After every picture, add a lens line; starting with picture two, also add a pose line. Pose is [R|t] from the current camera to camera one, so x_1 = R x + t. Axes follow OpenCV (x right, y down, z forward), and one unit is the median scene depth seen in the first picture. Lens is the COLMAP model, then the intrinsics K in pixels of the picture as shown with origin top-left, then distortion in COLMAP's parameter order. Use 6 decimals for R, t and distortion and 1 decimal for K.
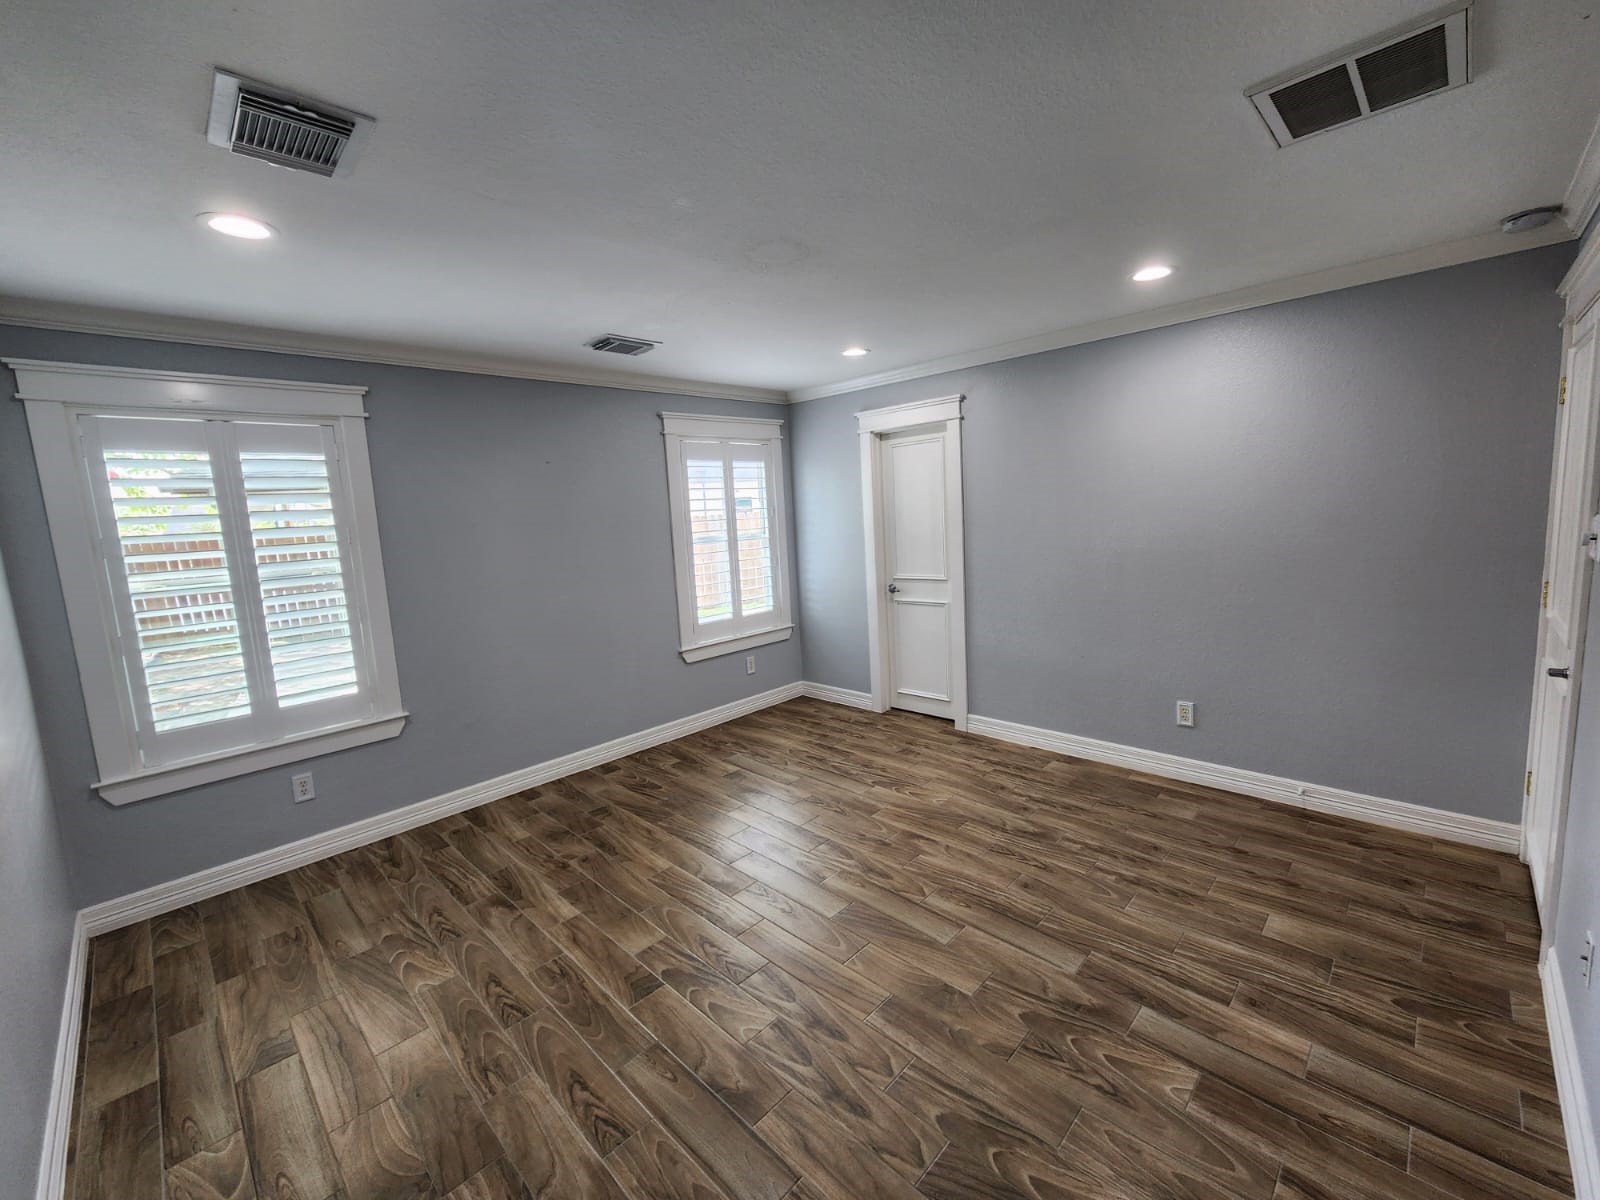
lens RADIAL K [[659.6, 0, 801.6], [0, 659.6, 596.2], [0, 0, 1]] dist [-0.000725, -0.000079]
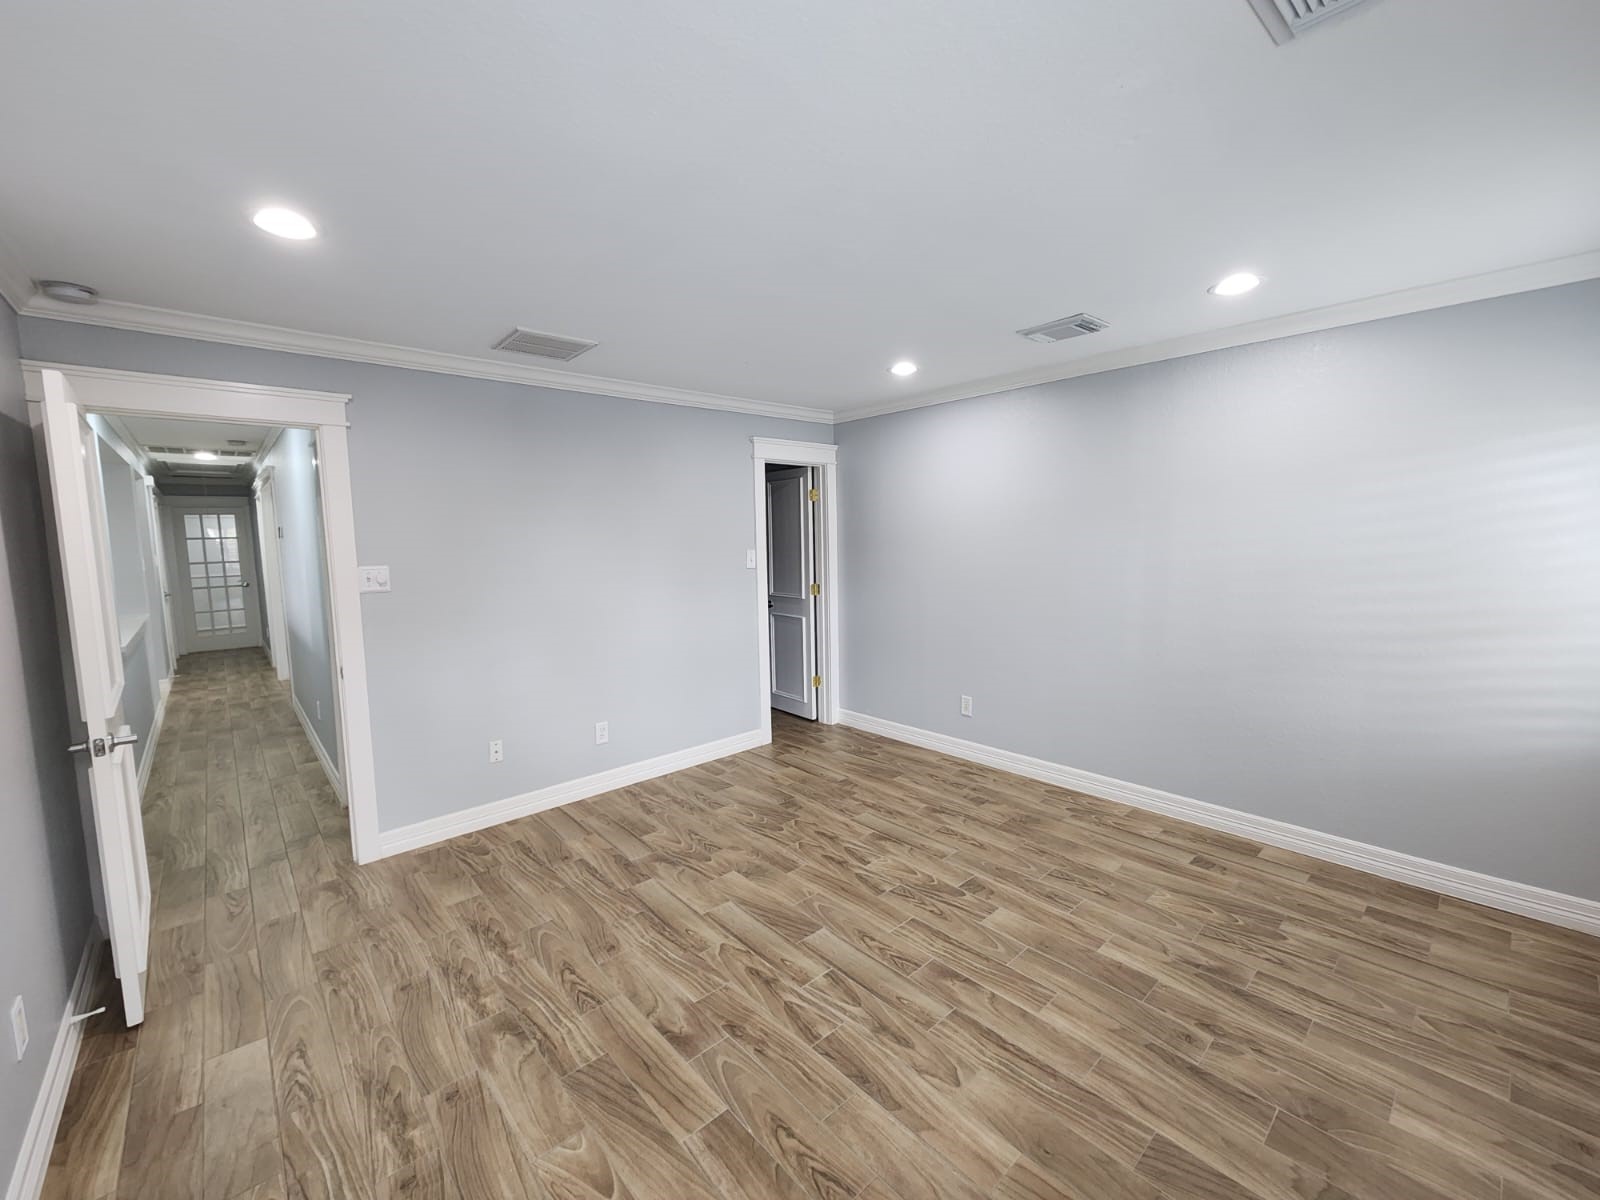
lens RADIAL K [[659.6, 0, 798.7], [0, 659.6, 597.6], [0, 0, 1]] dist [-0.000725, -0.000079]
pose [[-0.995180, 0.066621, 0.071964, -0.025312], [0.081374, 0.970528, 0.226836, -0.251415], [-0.054730, 0.231599, -0.971271, 1.930987]]
